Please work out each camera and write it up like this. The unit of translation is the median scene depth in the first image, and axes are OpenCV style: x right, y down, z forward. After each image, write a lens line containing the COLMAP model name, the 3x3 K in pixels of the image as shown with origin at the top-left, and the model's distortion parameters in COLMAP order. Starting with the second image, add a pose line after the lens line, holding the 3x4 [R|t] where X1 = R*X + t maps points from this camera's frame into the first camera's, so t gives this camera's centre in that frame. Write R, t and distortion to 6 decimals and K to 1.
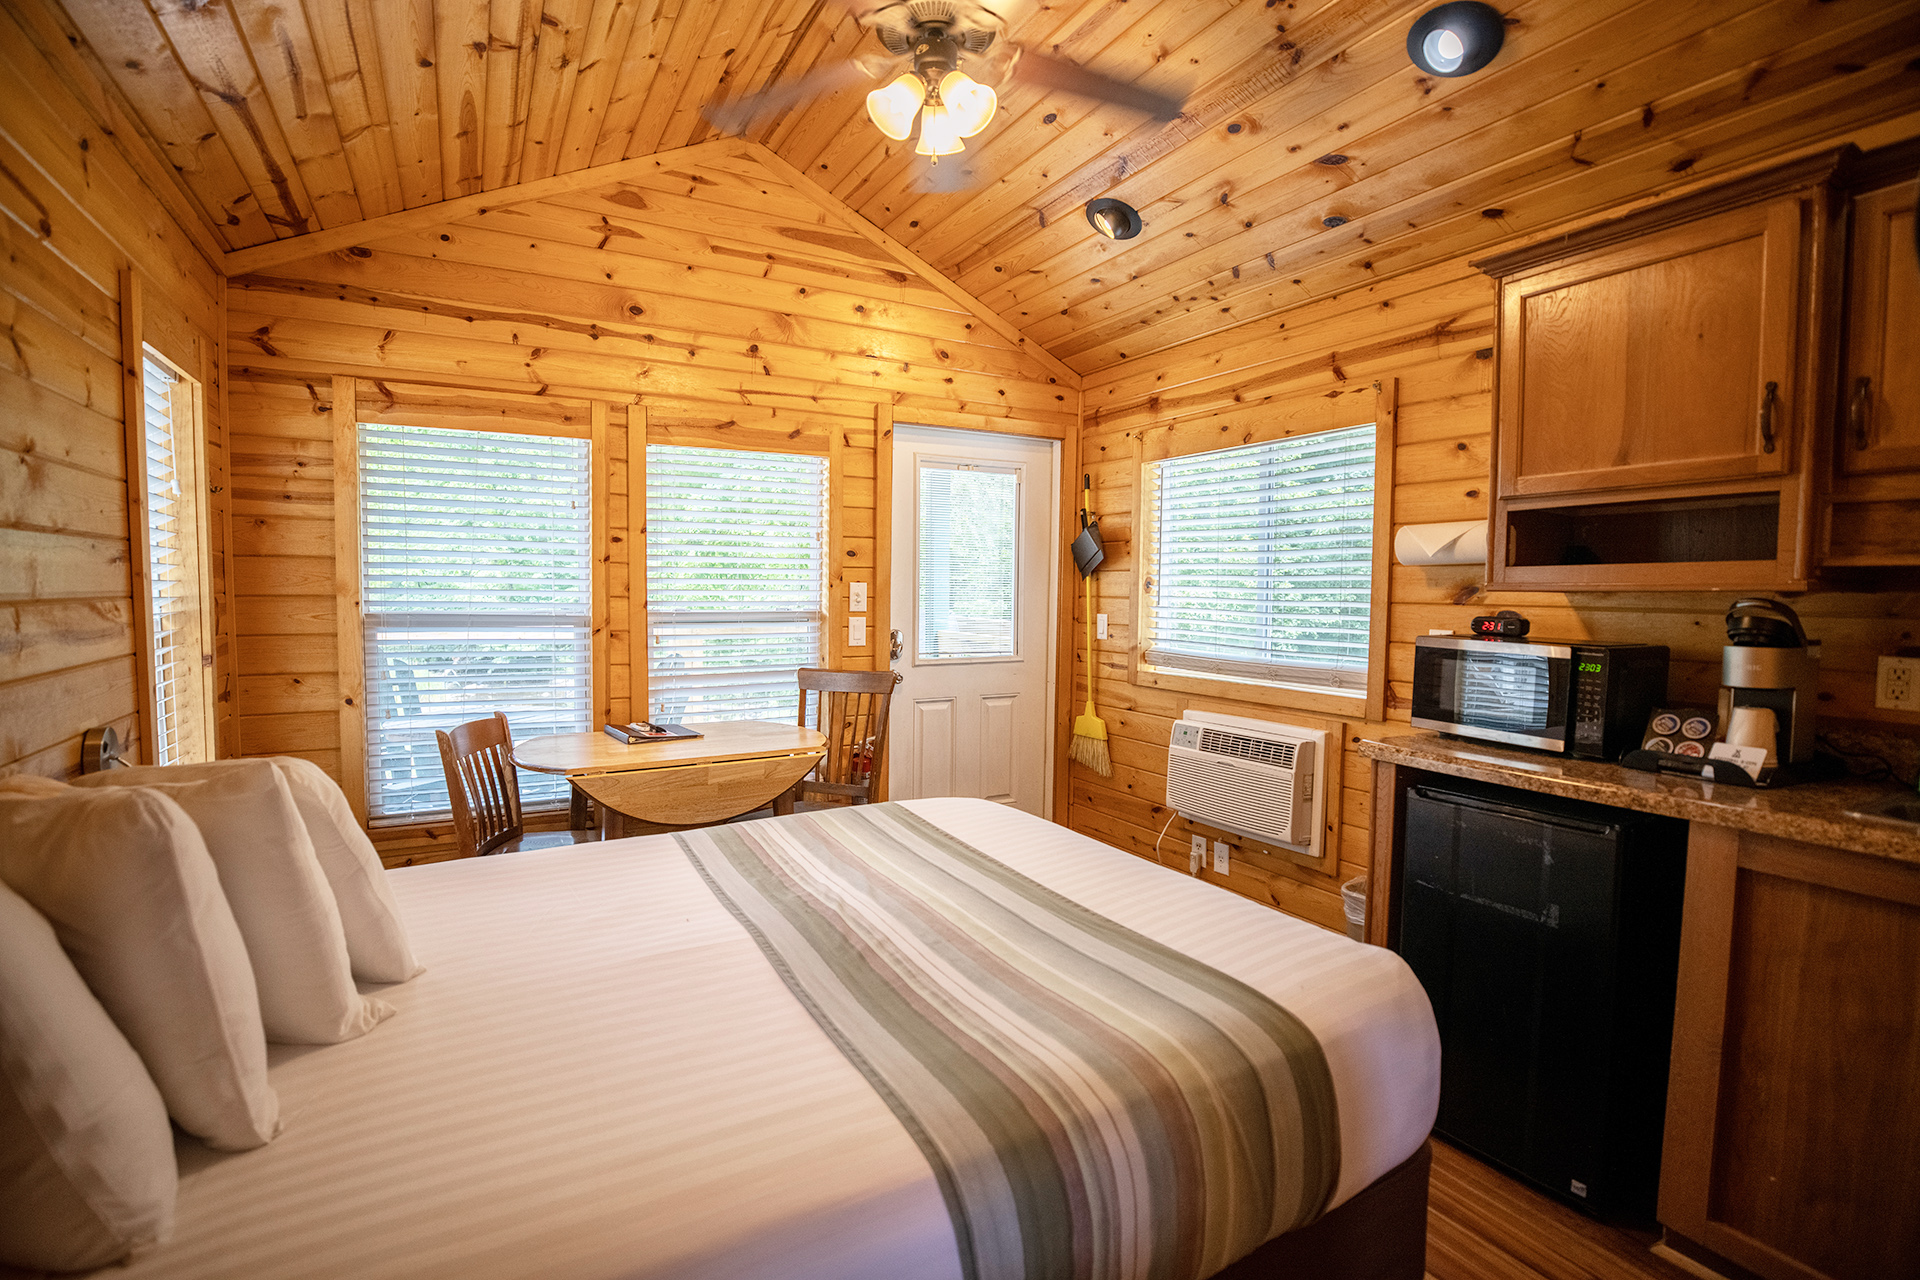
lens RADIAL K [[885.6, 0, 962.6], [0, 885.6, 641.7], [0, 0, 1]] dist [-0.035346, -0.000173]
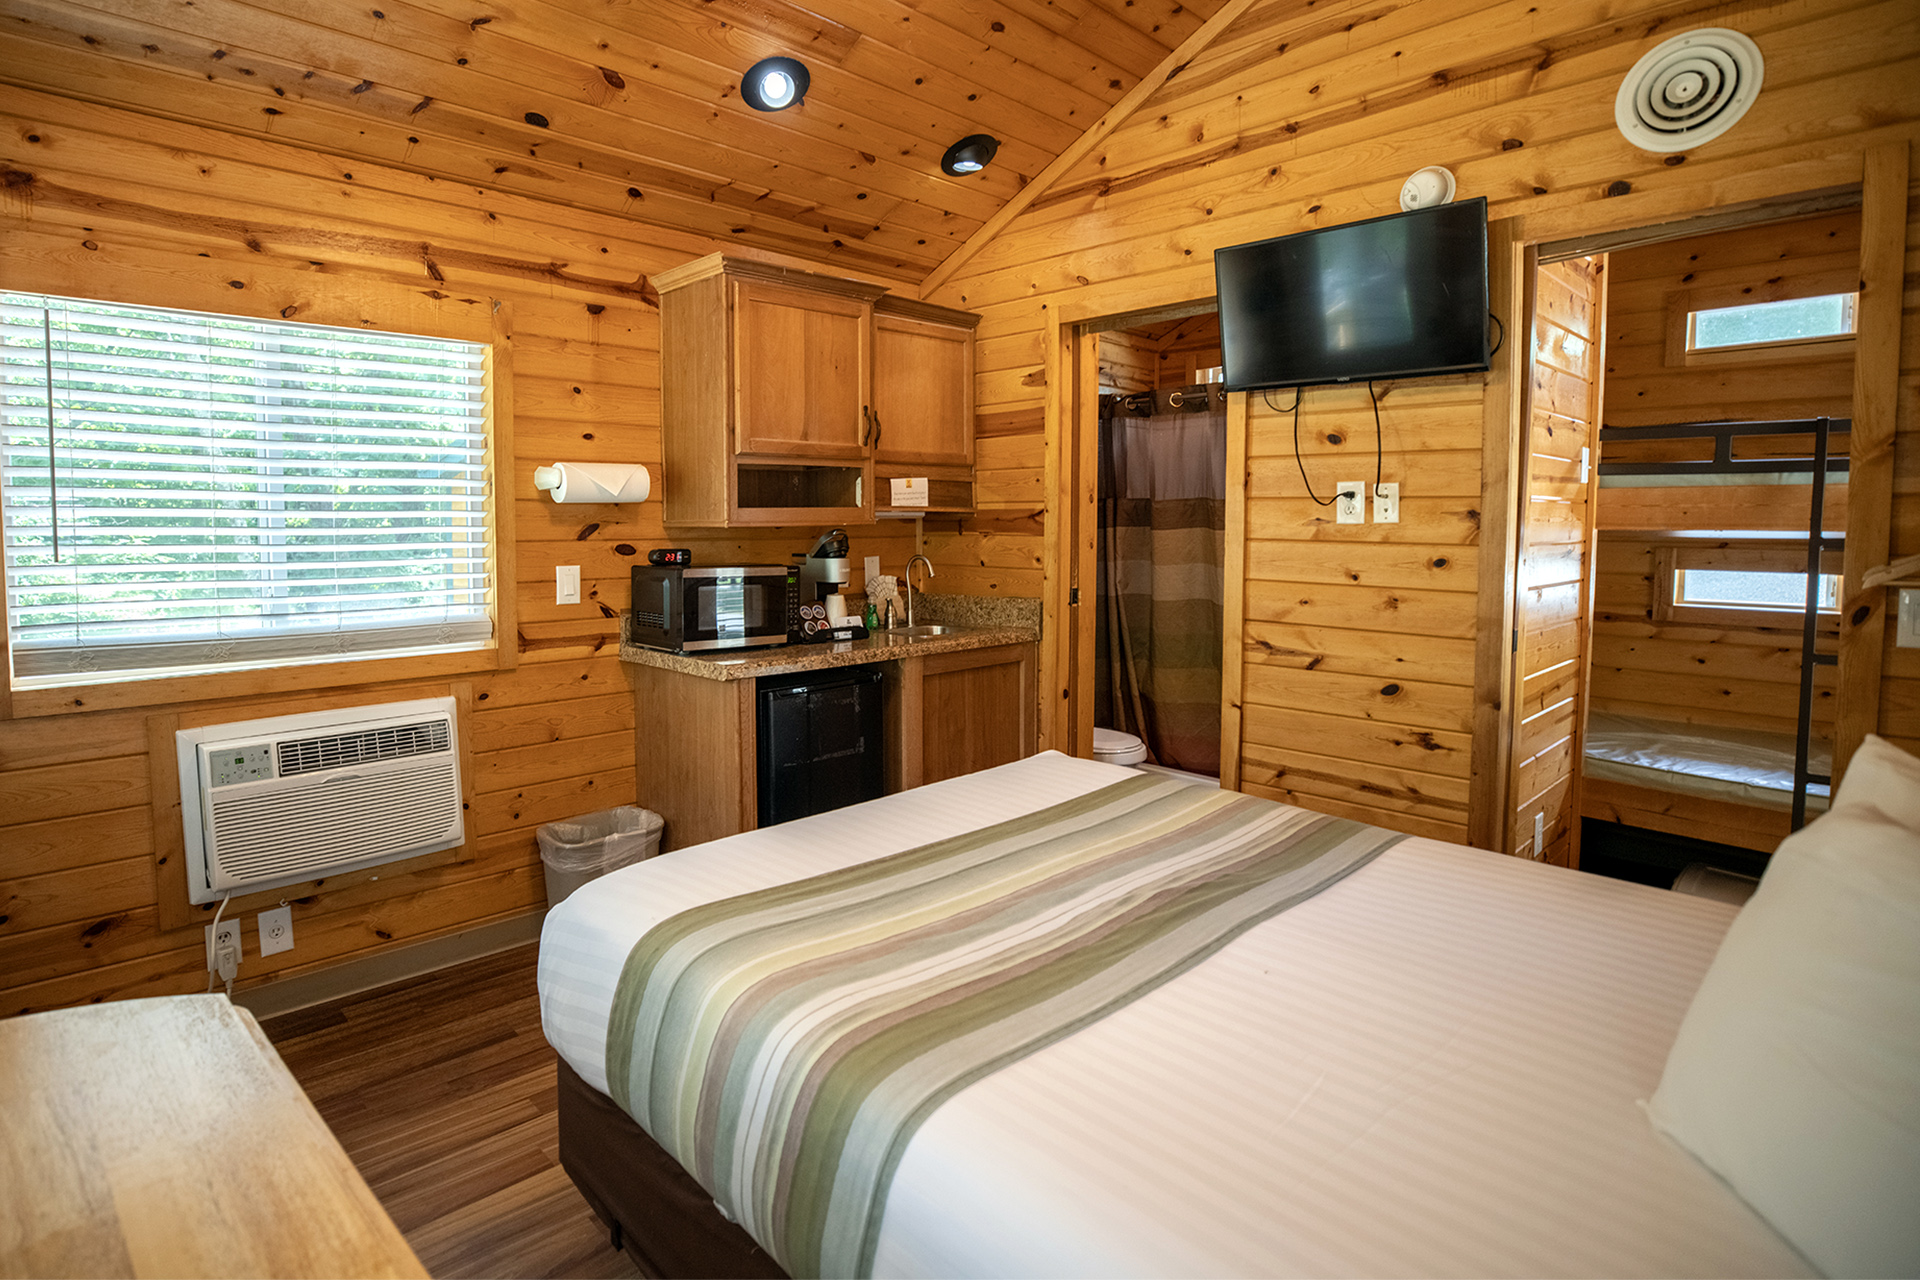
lens RADIAL K [[967.5, 0, 843.6], [0, 967.5, 576.8], [0, 0, 1]] dist [-0.023145, 0.001468]
pose [[-0.196467, -0.065365, 0.978329, -0.593955], [0.059227, 0.995162, 0.078384, -0.067007], [-0.978720, 0.073343, -0.191645, 0.855094]]
